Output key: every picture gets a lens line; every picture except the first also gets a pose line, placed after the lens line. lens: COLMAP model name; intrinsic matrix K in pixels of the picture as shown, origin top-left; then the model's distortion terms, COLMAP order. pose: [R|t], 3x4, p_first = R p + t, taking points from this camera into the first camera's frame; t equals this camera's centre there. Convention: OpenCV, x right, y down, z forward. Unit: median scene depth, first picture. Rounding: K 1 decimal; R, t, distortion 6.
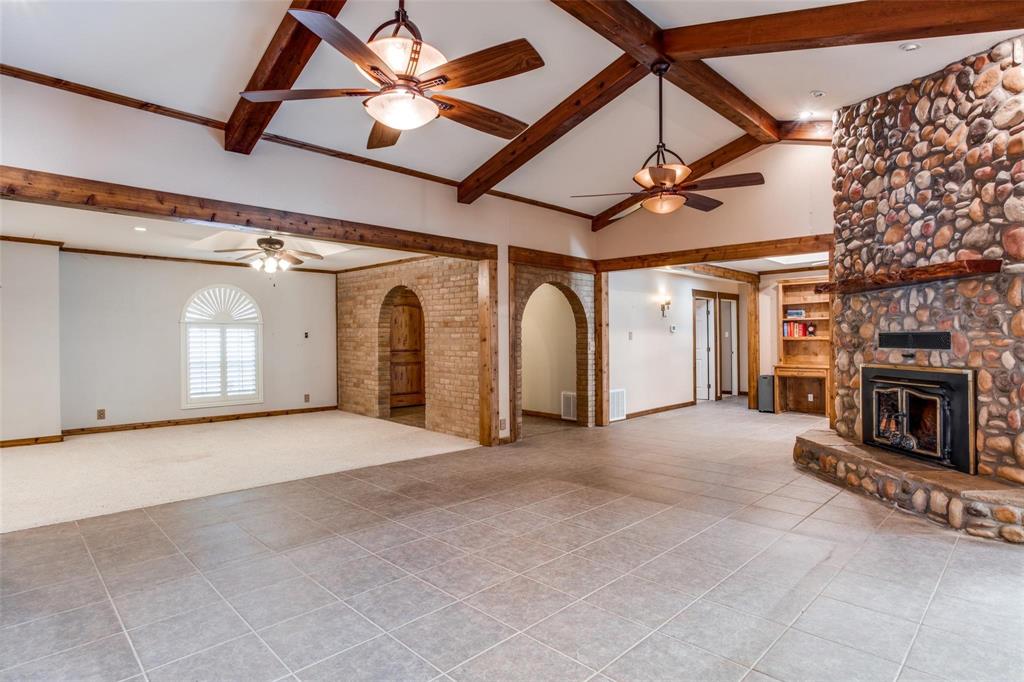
lens RADIAL K [[533.3, 0, 512.0], [0, 533.3, 341.0], [0, 0, 1]] dist [-0.038547, 0.001143]
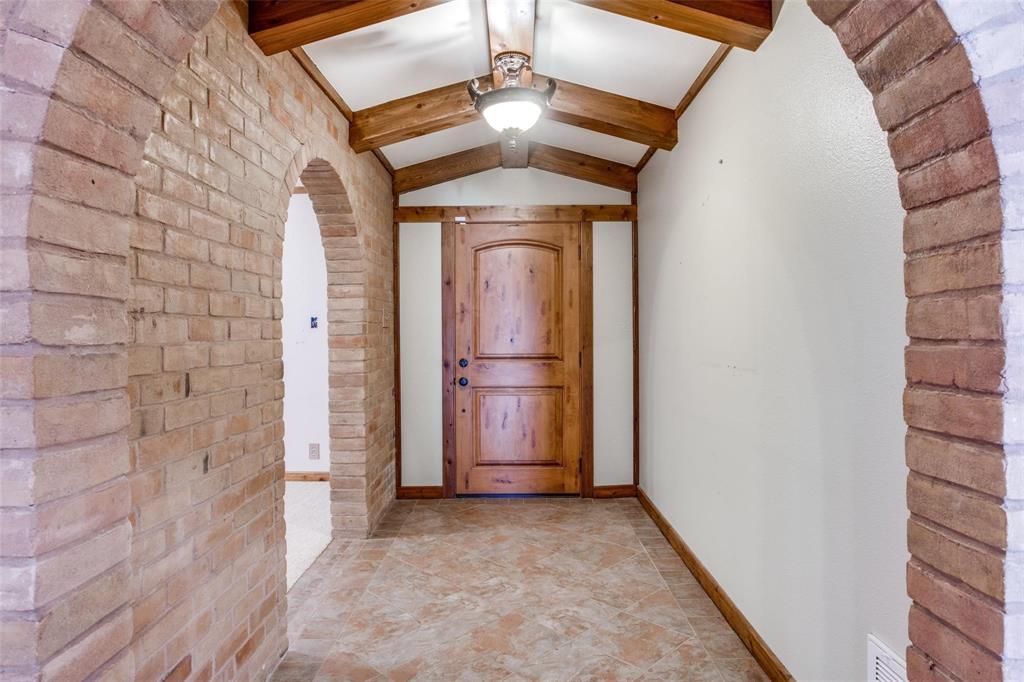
lens RADIAL K [[602.3, 0, 512.0], [0, 602.3, 341.0], [0, 0, 1]] dist [-0.030918, 0.000578]
pose [[0.702419, 0.002402, -0.711760, 0.123289], [0.003475, 0.999971, 0.006803, 0.002812], [0.711755, -0.007252, 0.702390, 0.680215]]
